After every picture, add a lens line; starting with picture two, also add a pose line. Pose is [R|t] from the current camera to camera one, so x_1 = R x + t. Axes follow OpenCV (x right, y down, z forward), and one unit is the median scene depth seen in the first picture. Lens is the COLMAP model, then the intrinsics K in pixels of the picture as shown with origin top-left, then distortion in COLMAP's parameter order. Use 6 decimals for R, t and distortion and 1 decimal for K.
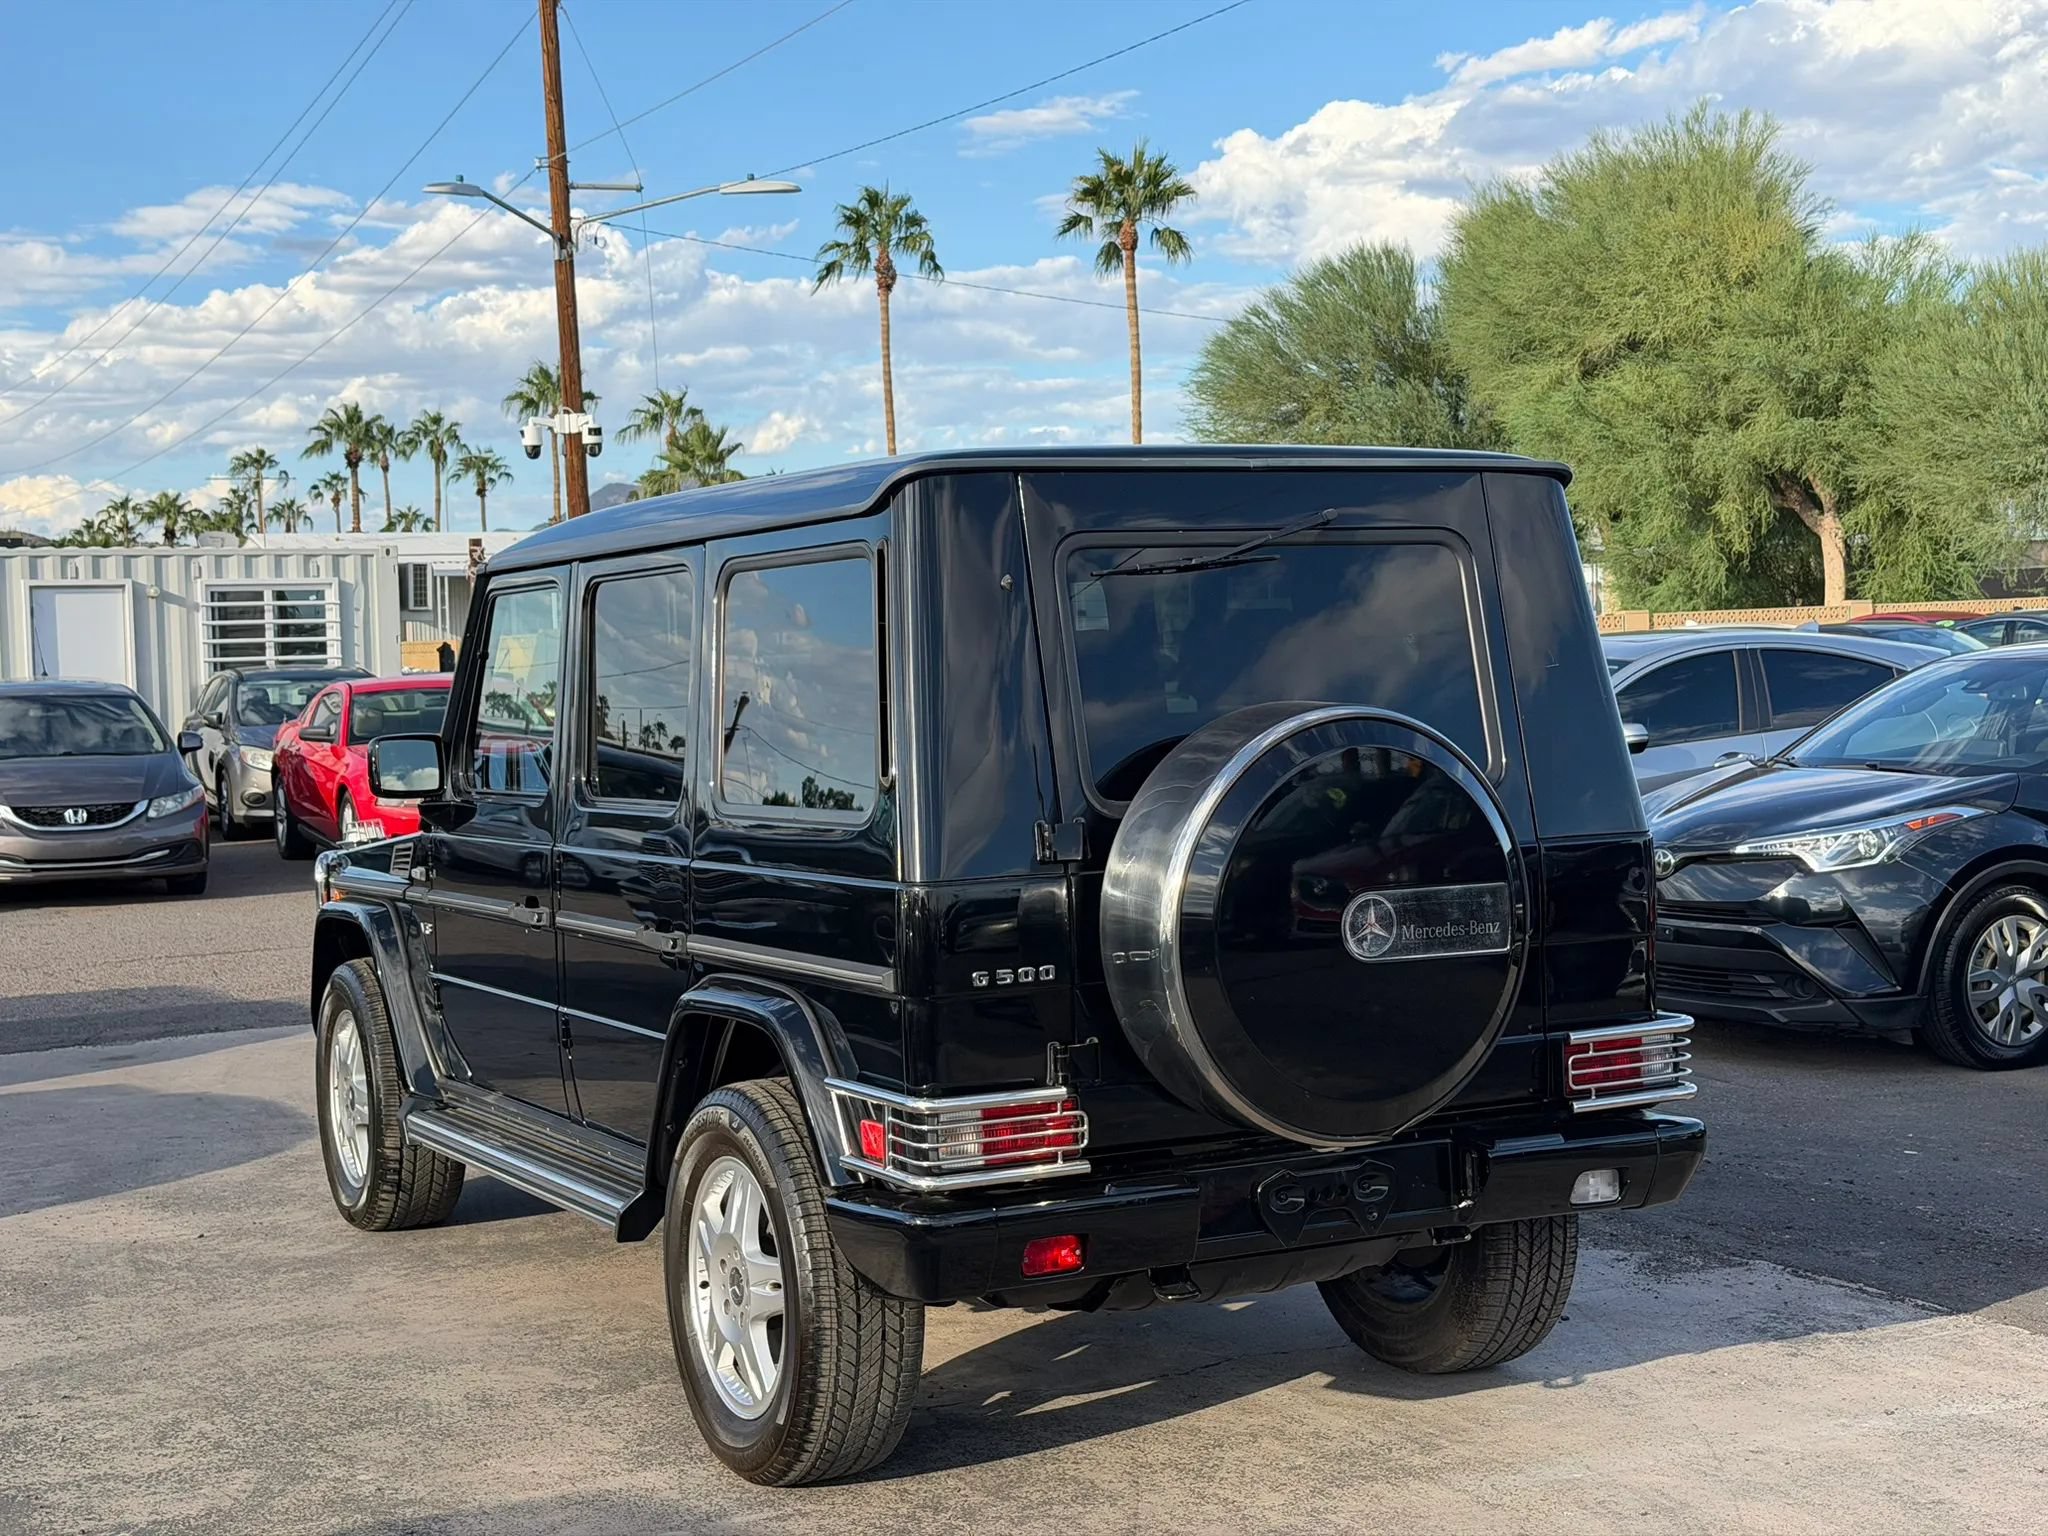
lens RADIAL K [[2838.9, 0, 1033.8], [0, 2838.9, 739.5], [0, 0, 1]] dist [0.206331, -0.463719]
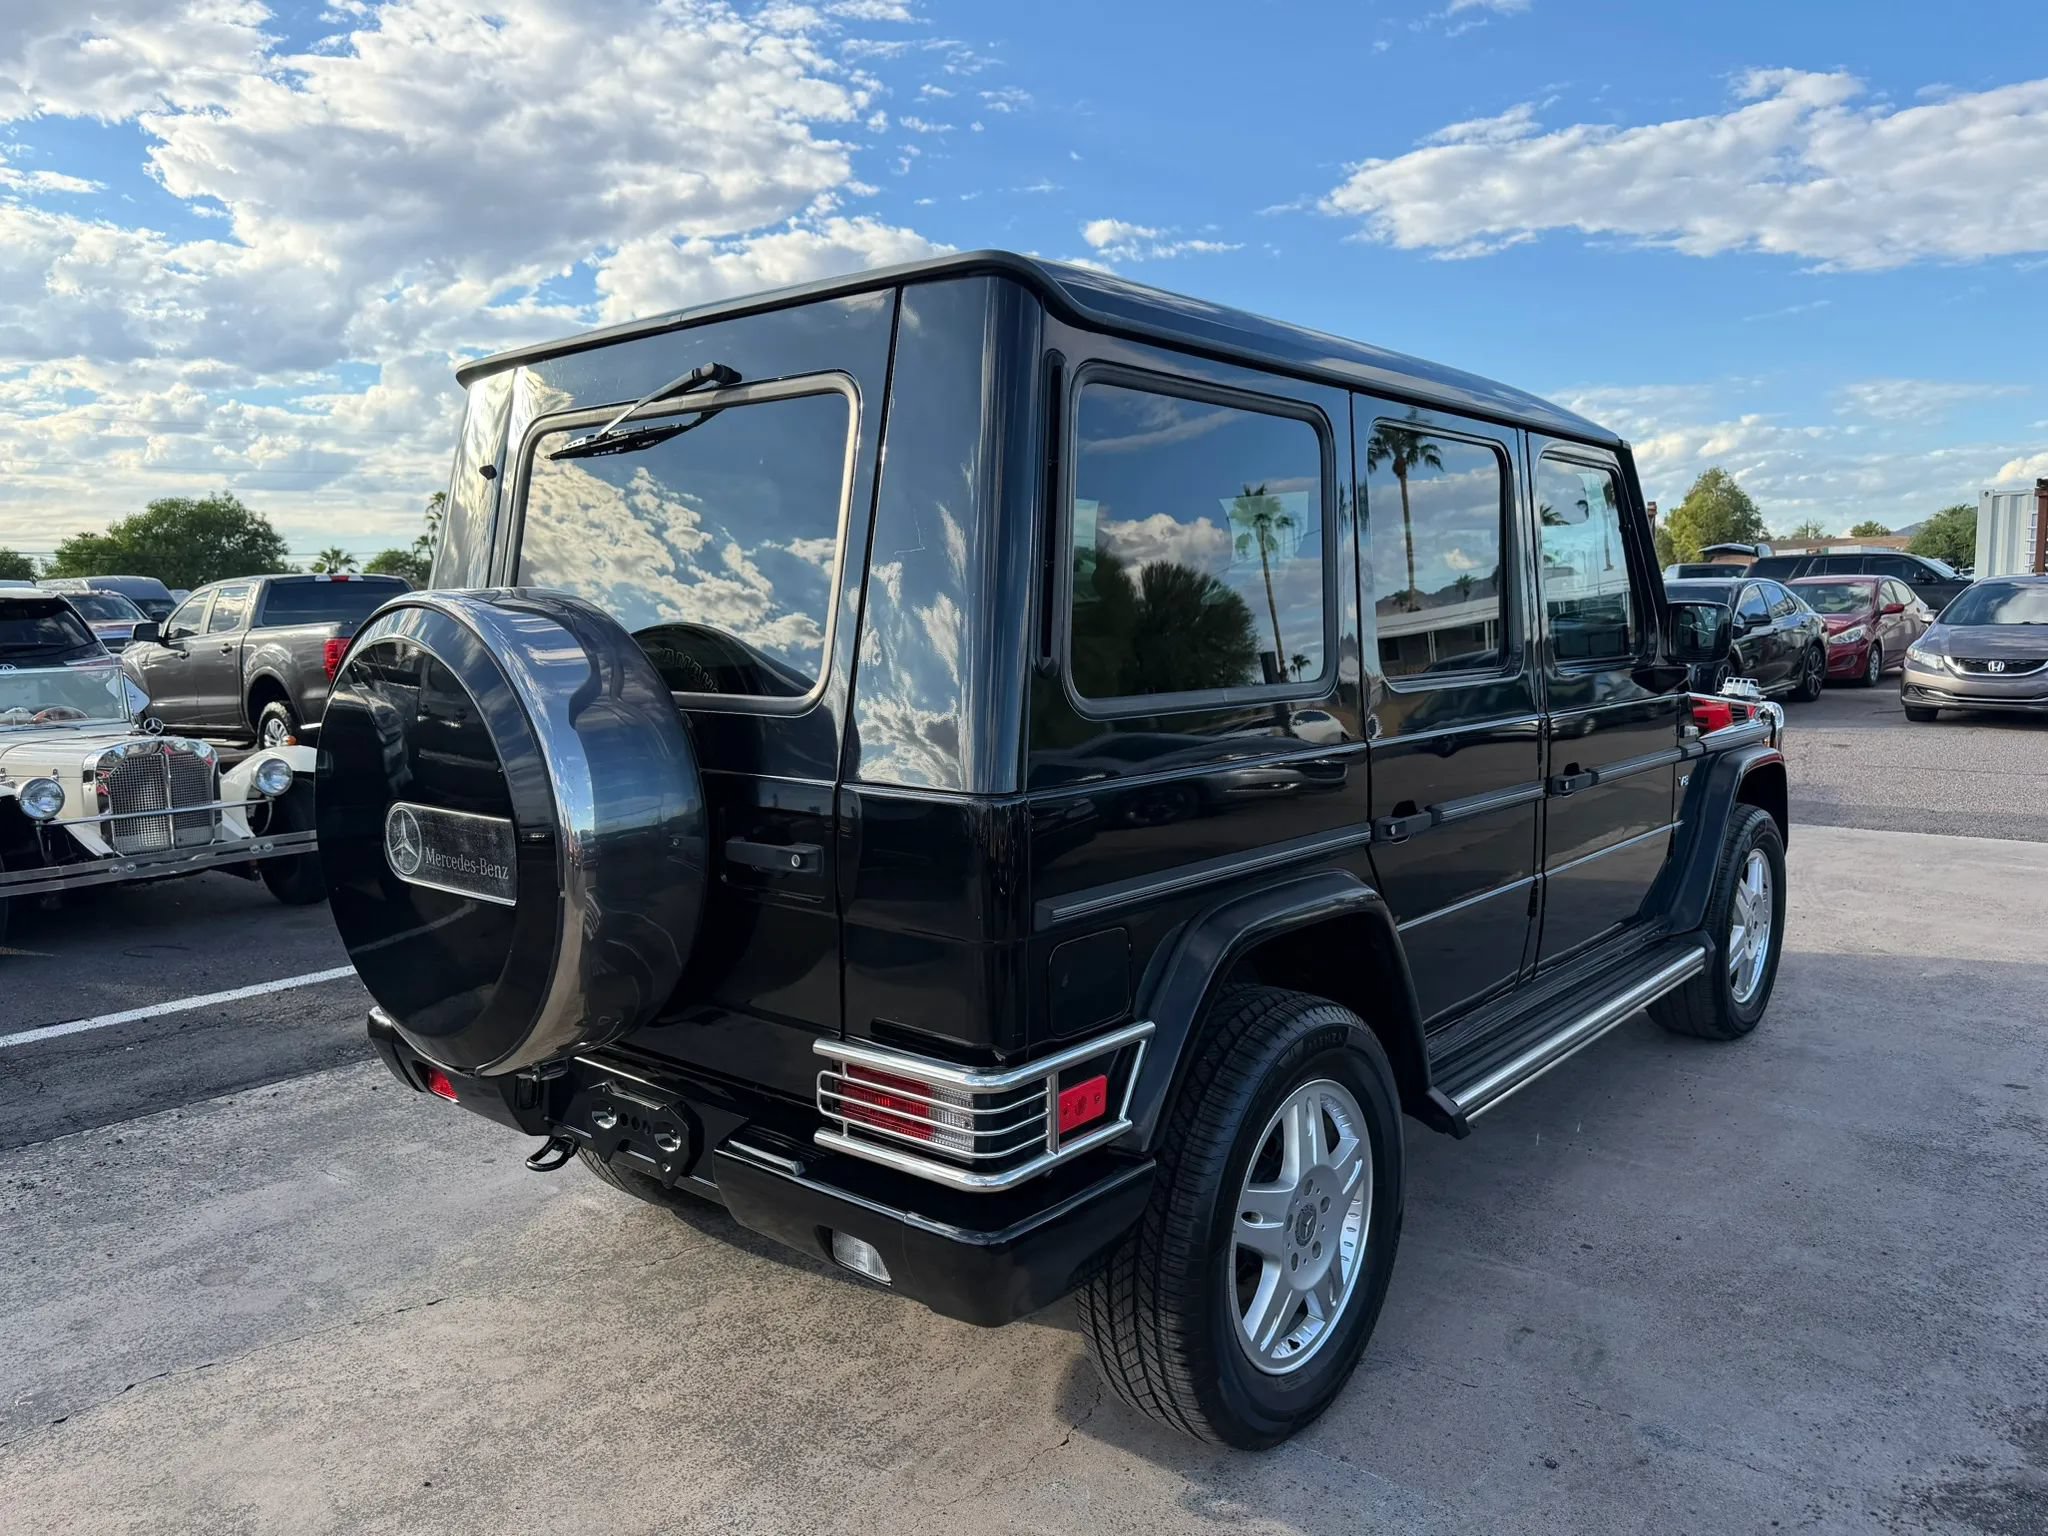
lens RADIAL K [[1465.0, 0, 1024.0], [0, 1465.0, 768.0], [0, 0, 1]] dist [0.037090, -0.053138]
pose [[0.376471, 0.129074, -0.917393, 0.406504], [-0.025236, 0.991308, 0.129117, -0.014188], [0.926084, -0.025458, 0.376456, 0.670313]]
